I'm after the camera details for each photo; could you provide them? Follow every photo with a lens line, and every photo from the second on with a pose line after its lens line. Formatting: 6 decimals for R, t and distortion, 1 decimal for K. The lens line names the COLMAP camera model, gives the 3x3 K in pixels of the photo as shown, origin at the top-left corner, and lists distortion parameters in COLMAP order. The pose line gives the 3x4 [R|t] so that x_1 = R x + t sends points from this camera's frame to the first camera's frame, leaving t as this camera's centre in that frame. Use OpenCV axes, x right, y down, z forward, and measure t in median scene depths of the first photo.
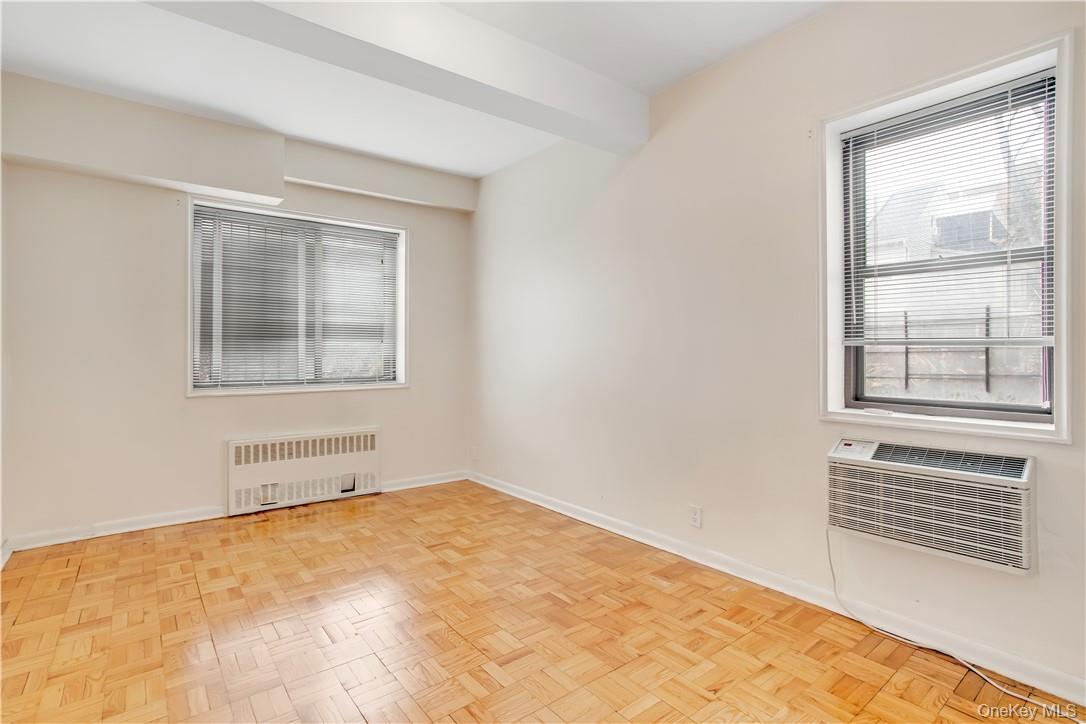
lens RADIAL K [[529.3, 0, 541.3], [0, 529.3, 351.5], [0, 0, 1]] dist [-0.047725, 0.034167]
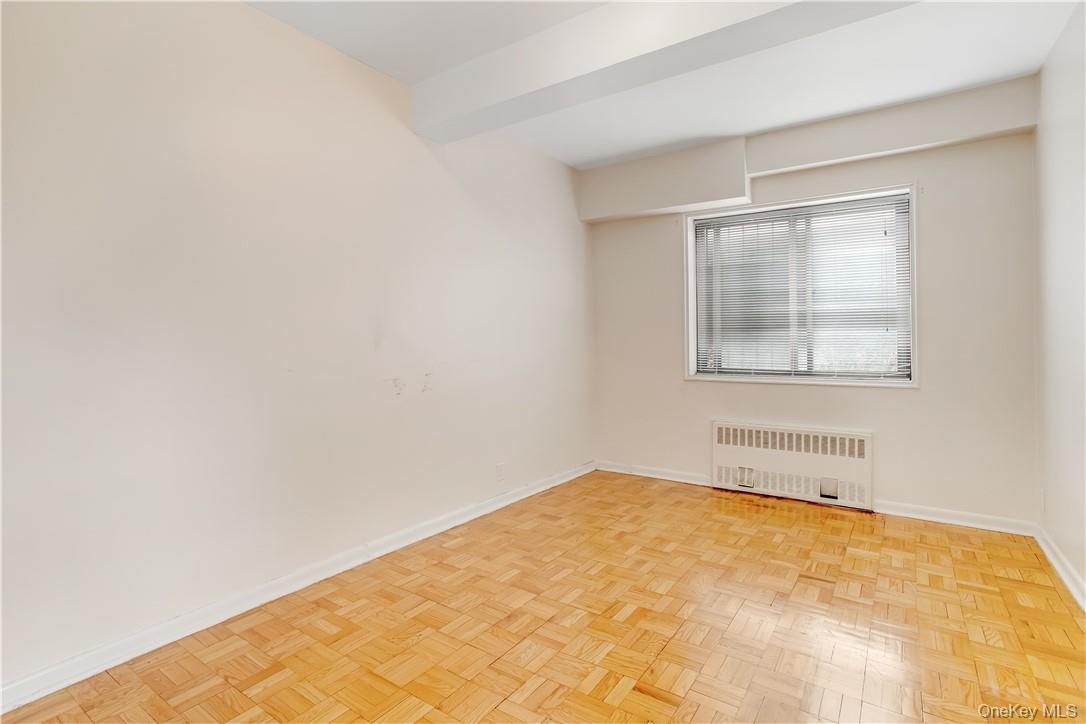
lens RADIAL K [[532.5, 0, 544.1], [0, 532.5, 341.6], [0, 0, 1]] dist [-0.054809, 0.035745]
pose [[0.301344, -0.003508, -0.953509, 0.387316], [0.003749, 0.999990, -0.002494, -0.000479], [0.953508, -0.002823, 0.301354, 0.300526]]
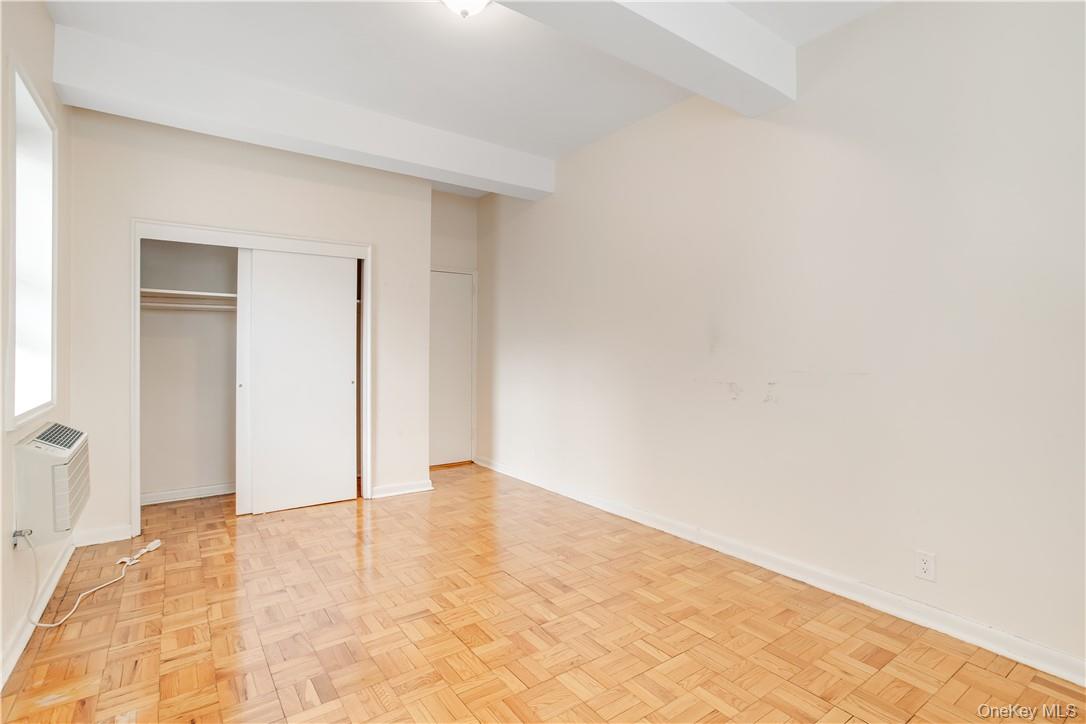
lens RADIAL K [[529.3, 0, 541.3], [0, 529.3, 351.5], [0, 0, 1]] dist [-0.047725, 0.034167]
pose [[-0.999079, -0.001281, 0.042893, -0.202221], [-0.000921, 0.999964, 0.008409, -0.000050], [-0.042902, 0.008361, -0.999044, 1.134749]]
